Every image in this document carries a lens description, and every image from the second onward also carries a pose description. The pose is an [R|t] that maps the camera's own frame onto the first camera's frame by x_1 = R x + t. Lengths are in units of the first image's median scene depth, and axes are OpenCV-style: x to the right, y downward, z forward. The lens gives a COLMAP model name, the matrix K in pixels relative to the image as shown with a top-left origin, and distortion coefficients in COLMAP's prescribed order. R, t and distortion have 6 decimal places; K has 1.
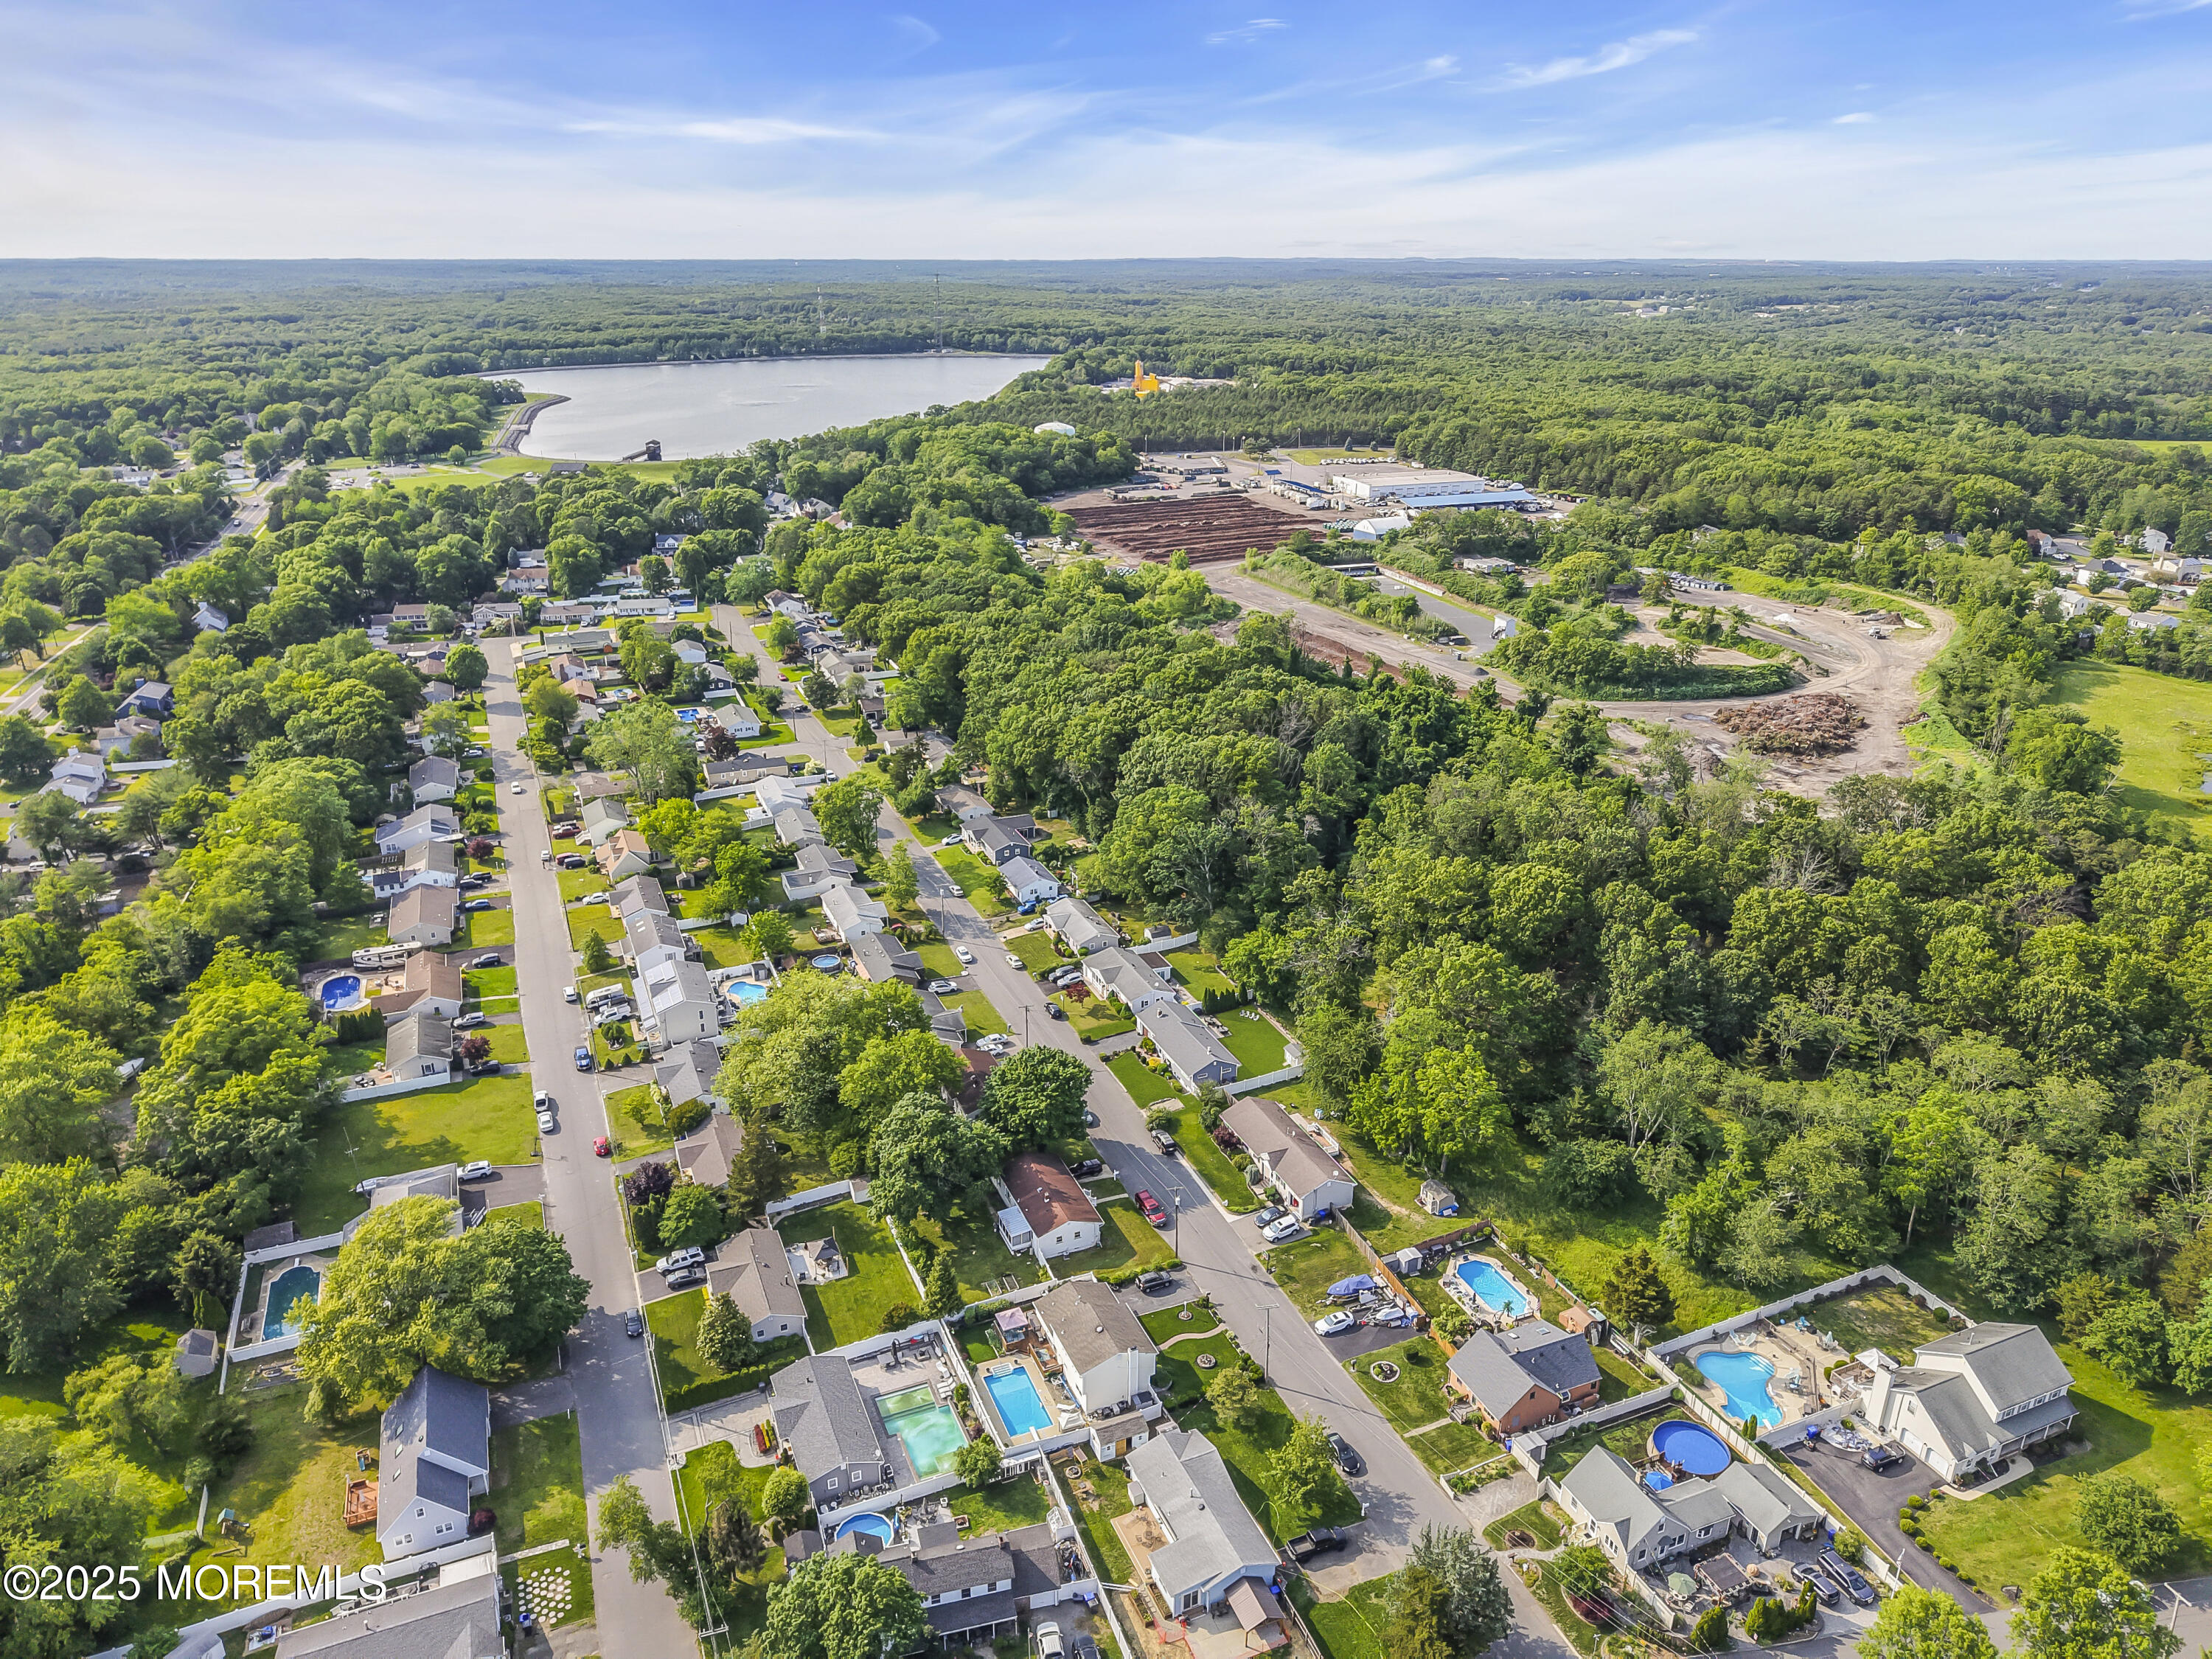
lens RADIAL K [[1470.5, 0, 1112.8], [0, 1470.5, 843.0], [0, 0, 1]] dist [0.036289, -0.048769]
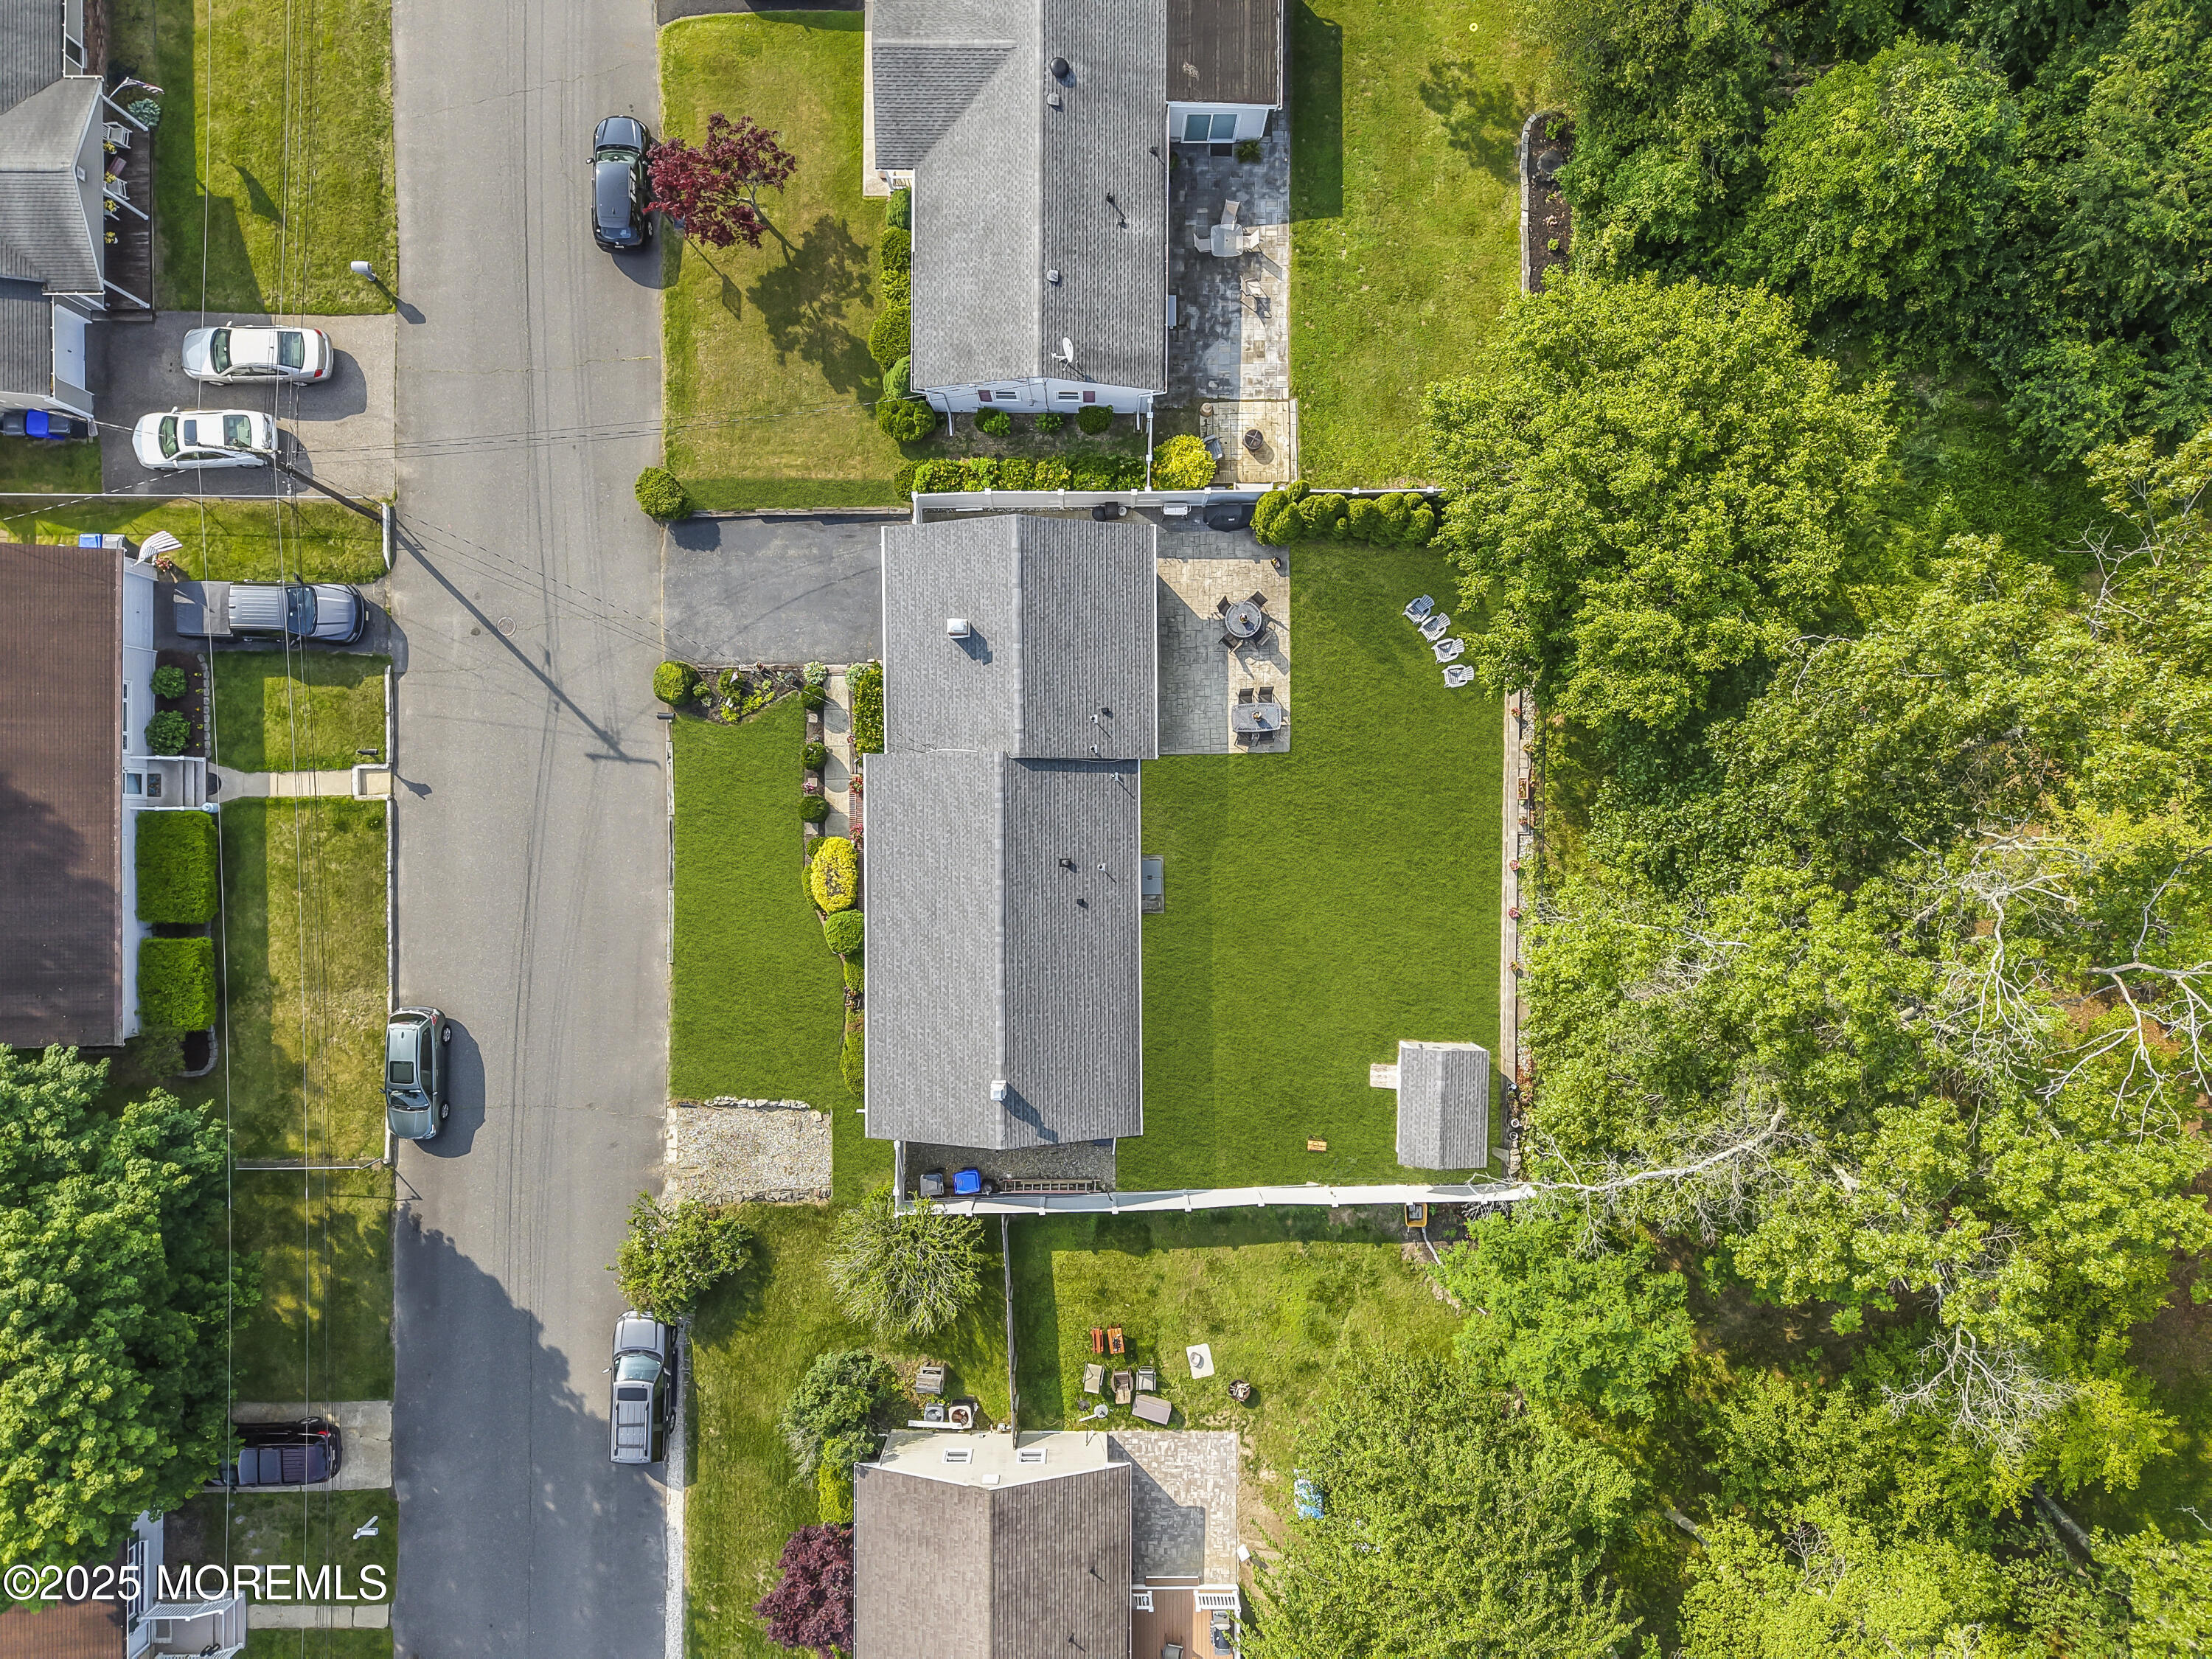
lens RADIAL K [[1470.5, 0, 1112.8], [0, 1470.5, 843.0], [0, 0, 1]] dist [0.036289, -0.048769]
pose [[0.918542, 0.395322, 0.001082, 0.053838], [-0.147013, 0.339046, 0.929212, -0.054367], [0.366971, -0.853679, 0.369546, 0.786005]]
